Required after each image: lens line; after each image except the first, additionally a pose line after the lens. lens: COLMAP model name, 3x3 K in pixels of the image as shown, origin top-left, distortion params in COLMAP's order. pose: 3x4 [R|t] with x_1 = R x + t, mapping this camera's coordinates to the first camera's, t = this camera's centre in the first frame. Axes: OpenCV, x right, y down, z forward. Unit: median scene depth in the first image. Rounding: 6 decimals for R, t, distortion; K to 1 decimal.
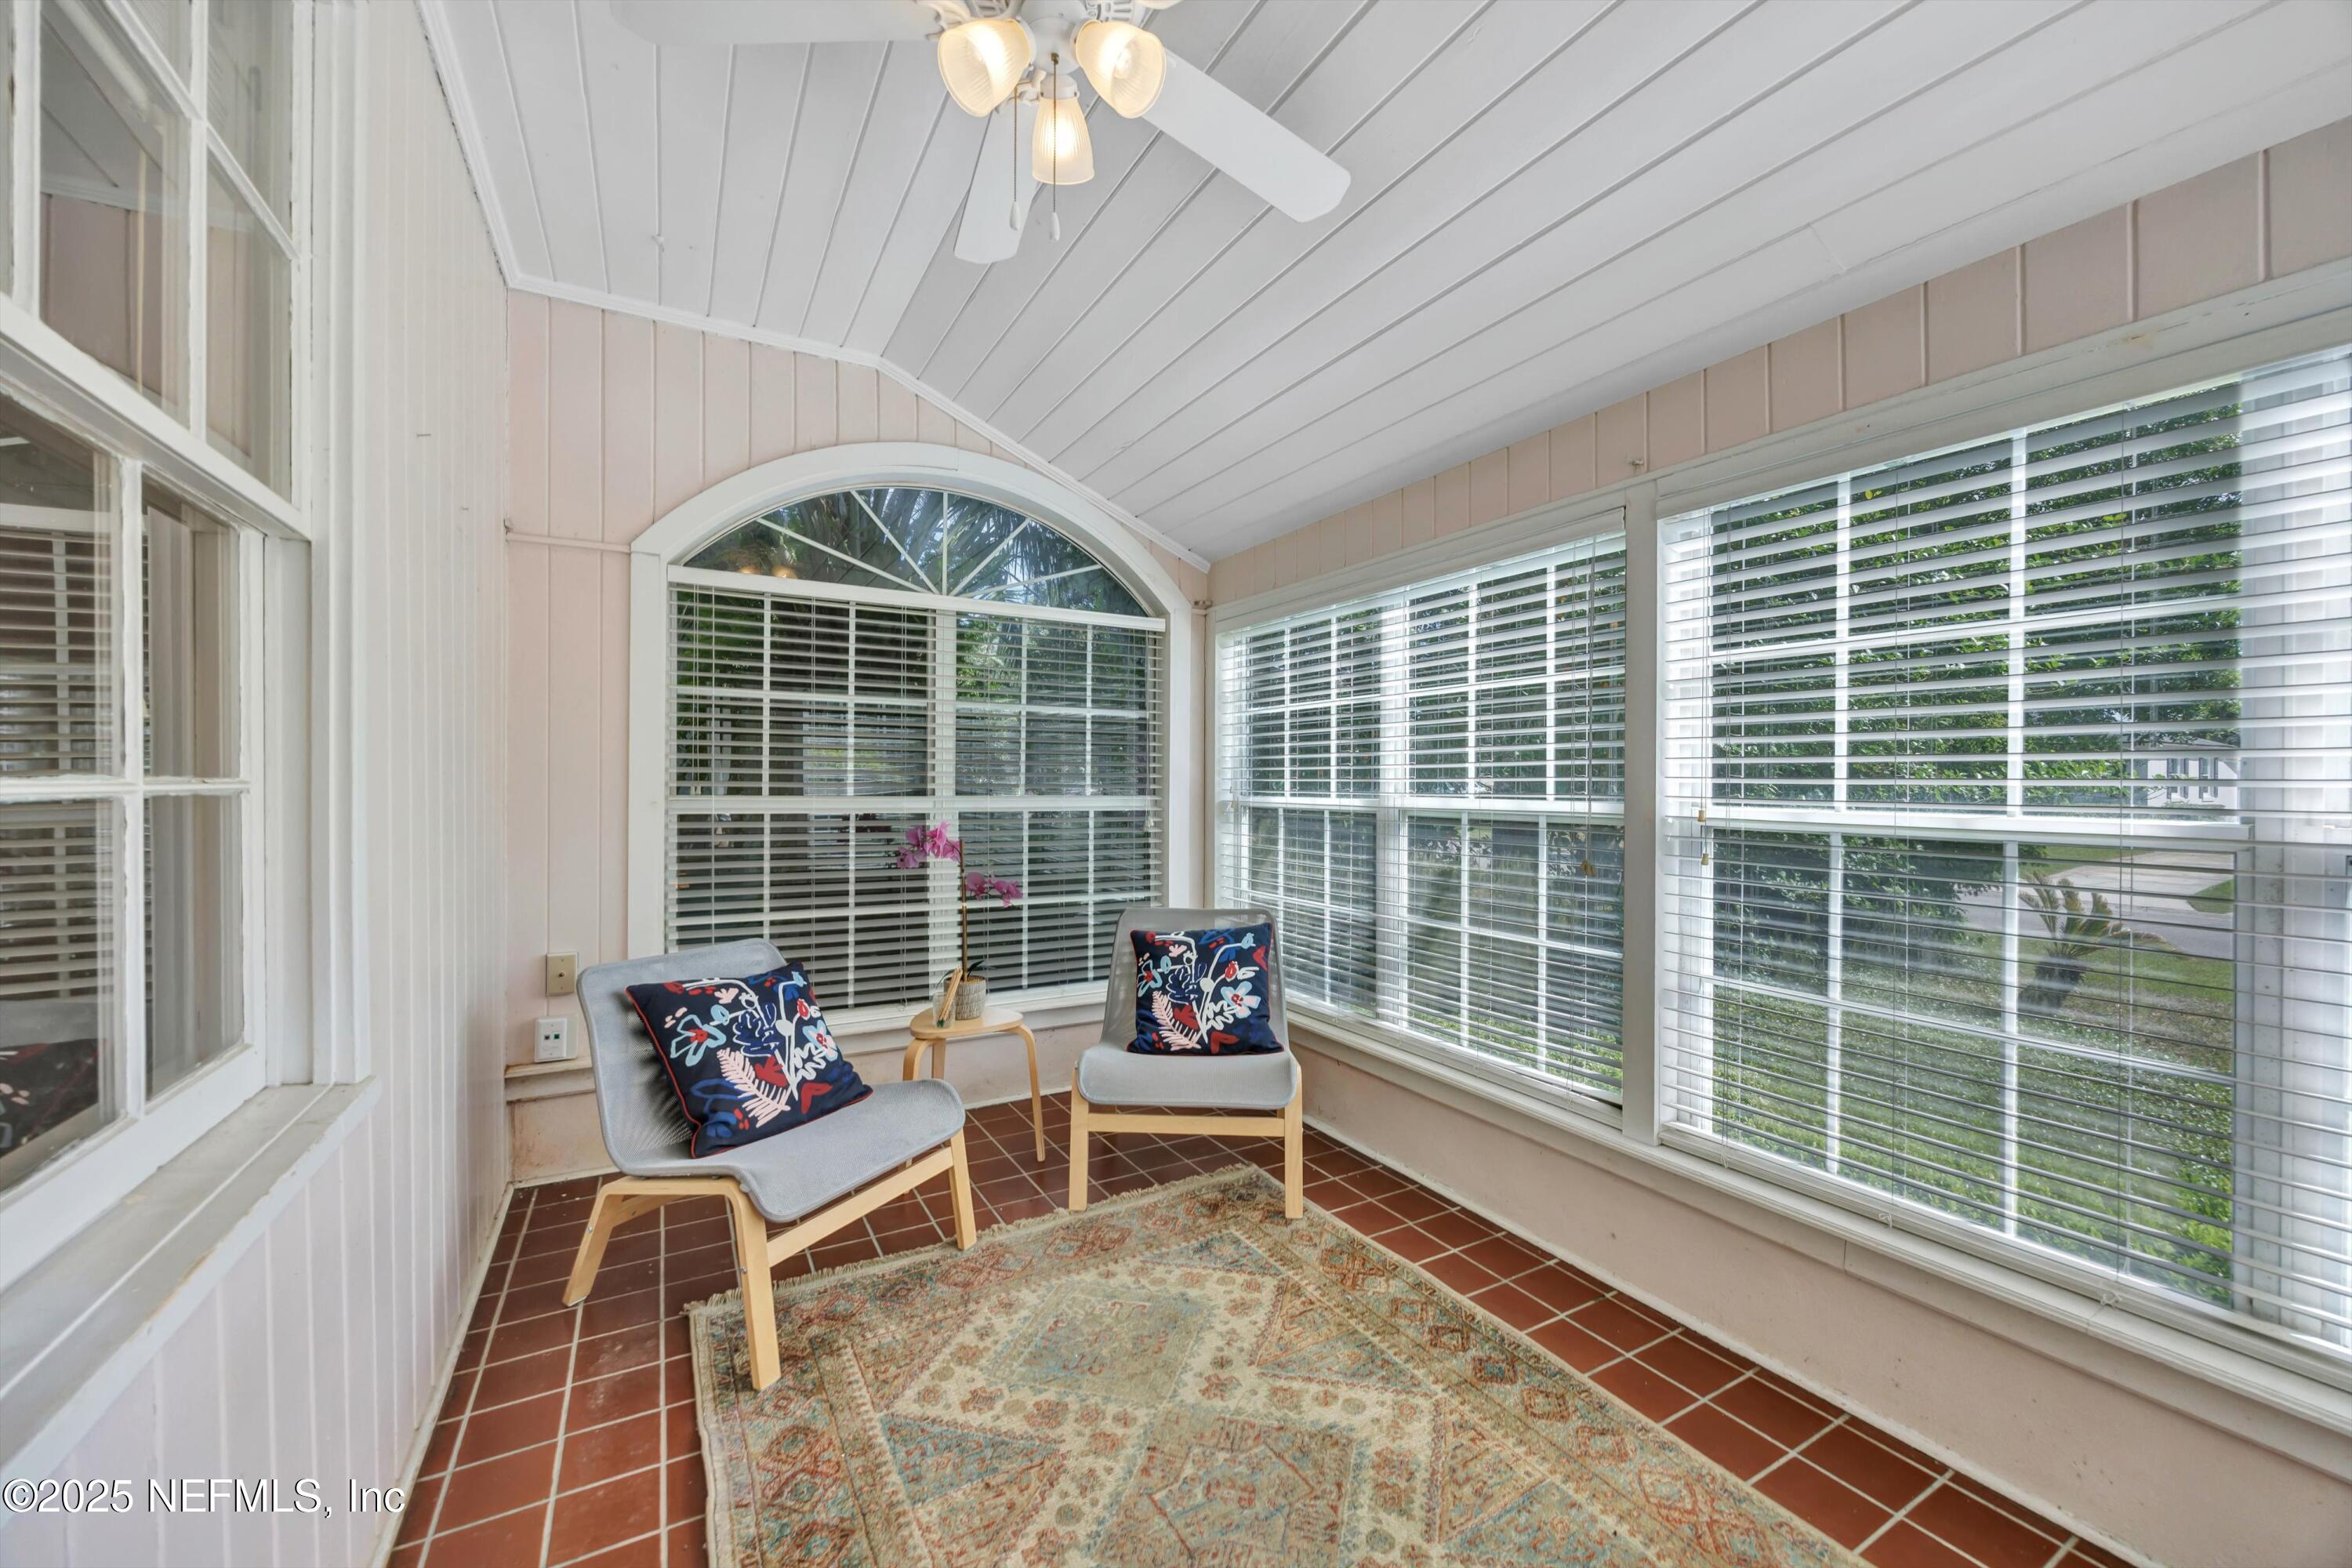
lens RADIAL K [[903.9, 0, 1168.5], [0, 903.9, 773.0], [0, 0, 1]] dist [0.002057, 0.000117]
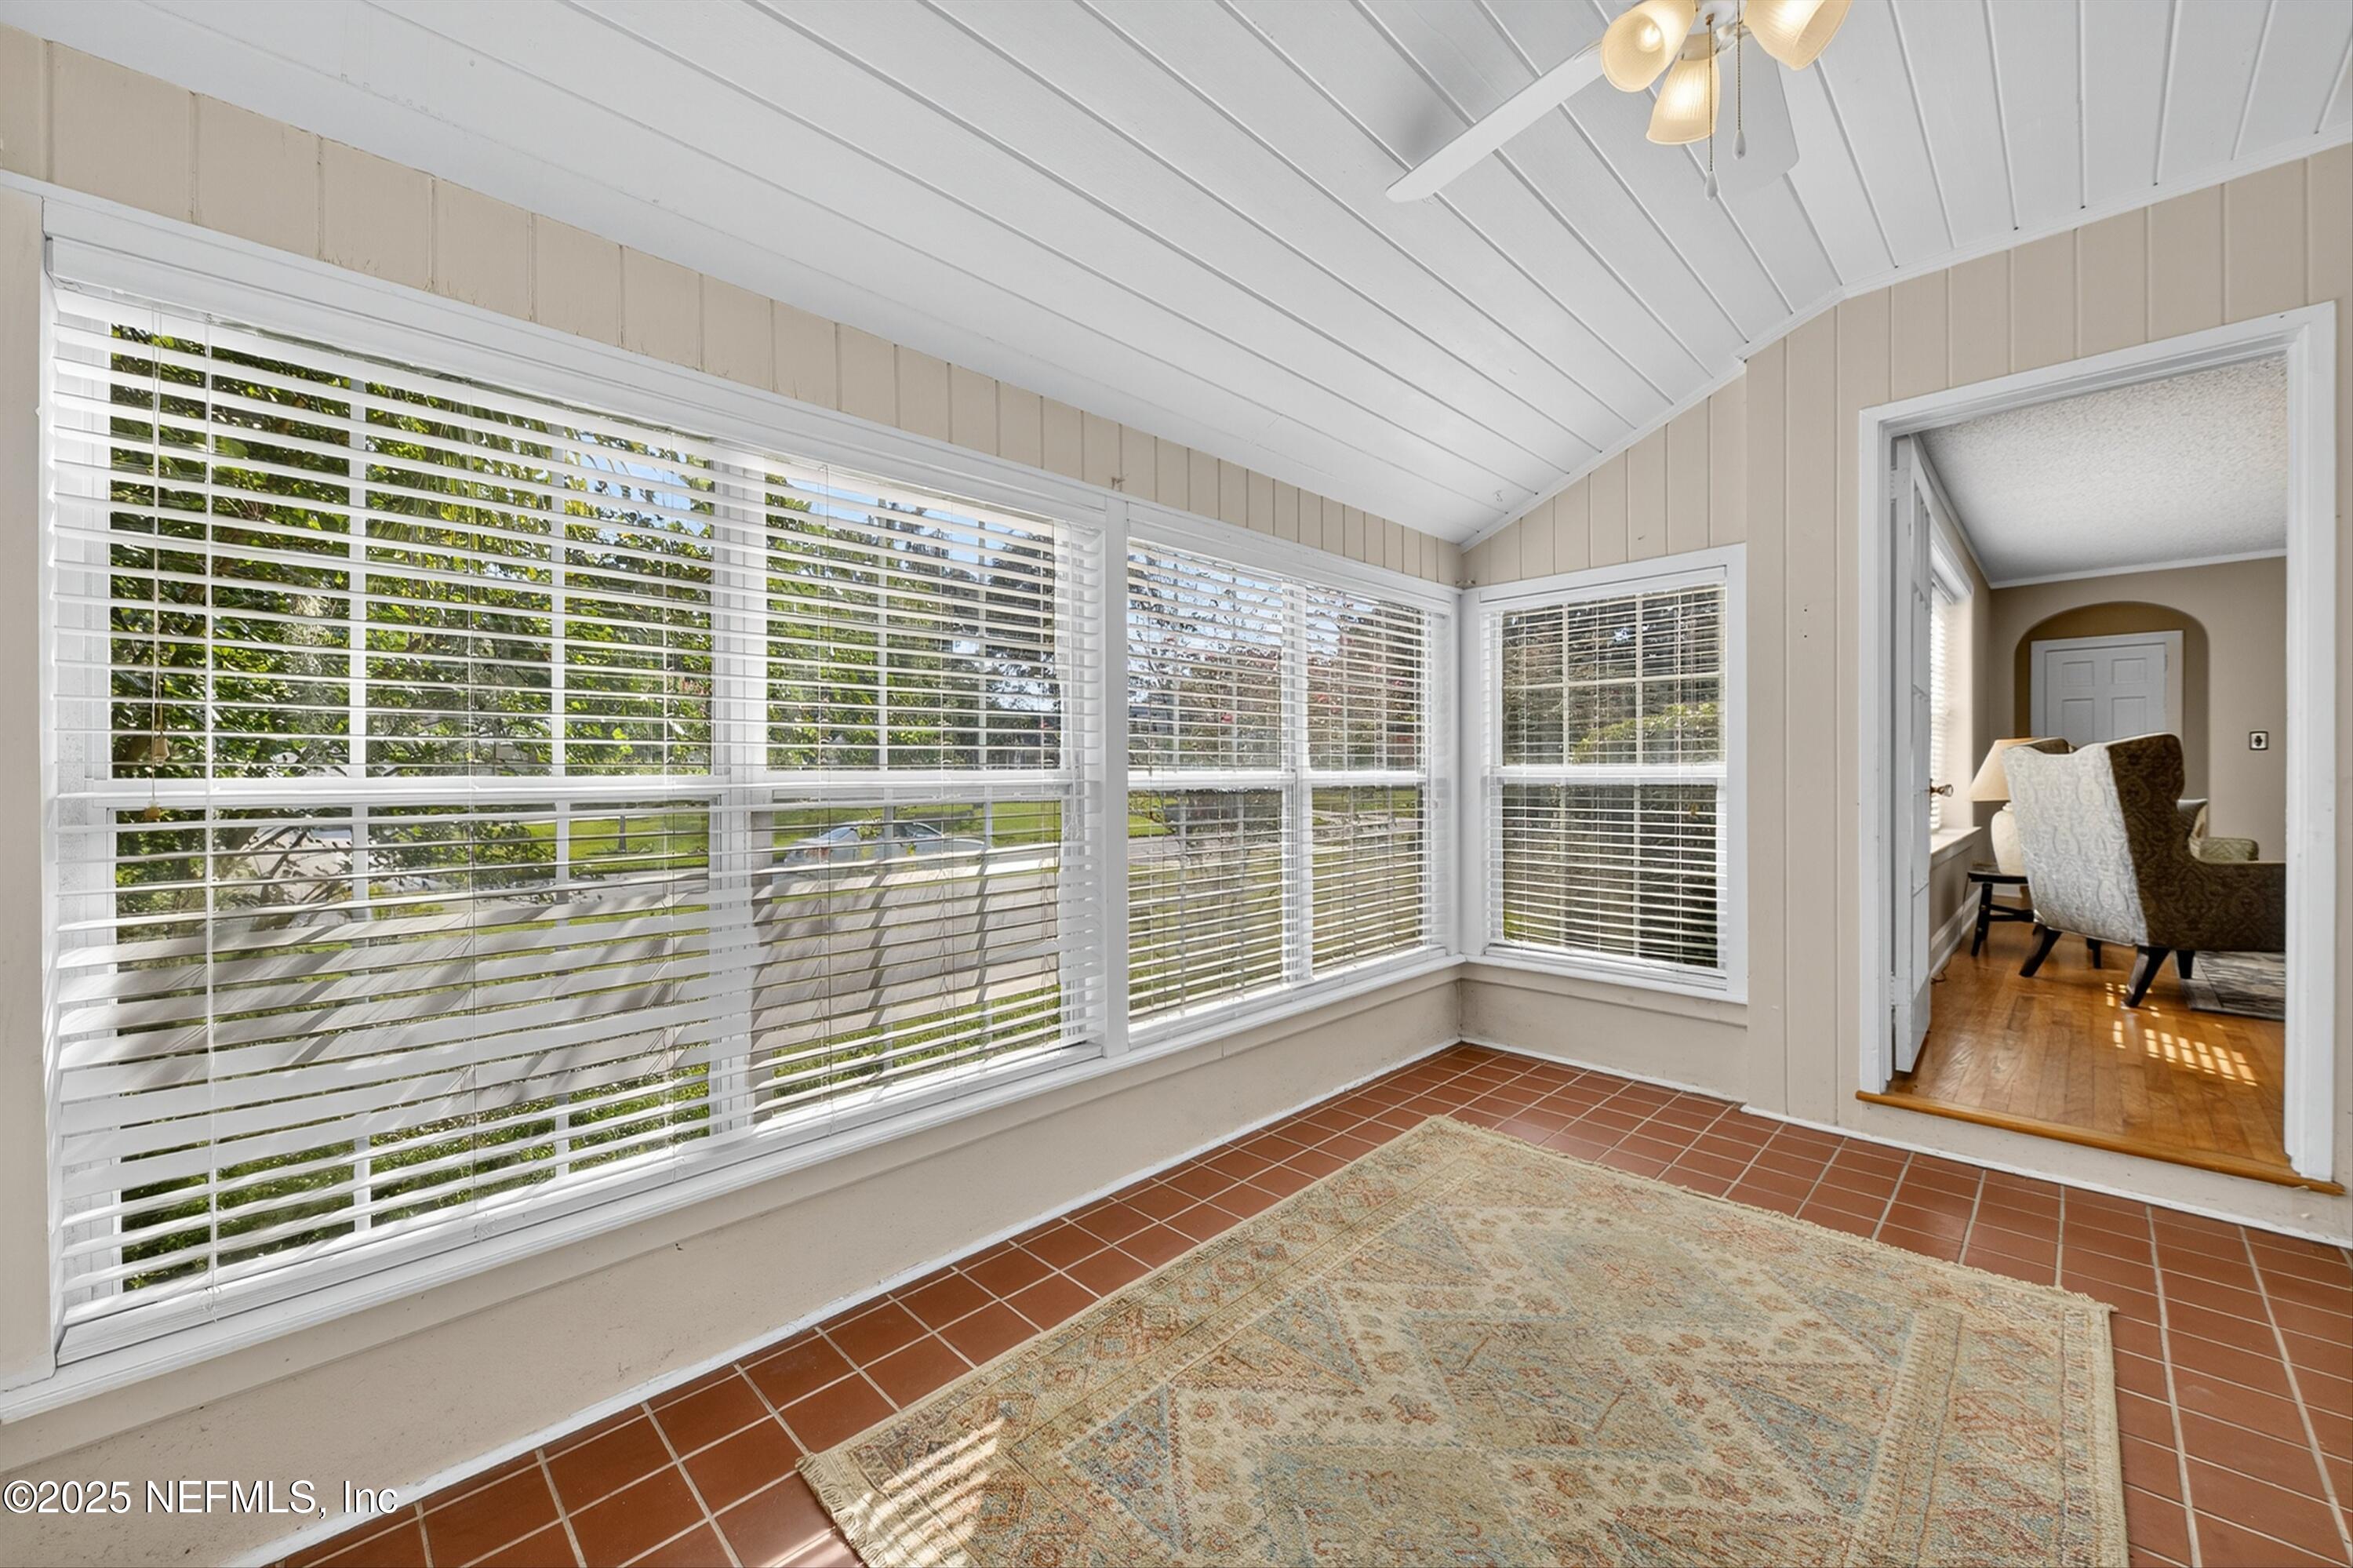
lens RADIAL K [[904.3, 0, 1169.0], [0, 904.3, 773.0], [0, 0, 1]] dist [0.002057, 0.000117]
pose [[-0.262139, -0.009549, 0.964983, -0.634451], [-0.000610, 0.999952, 0.009730, 0.027887], [-0.965030, 0.001962, -0.262132, 1.249377]]
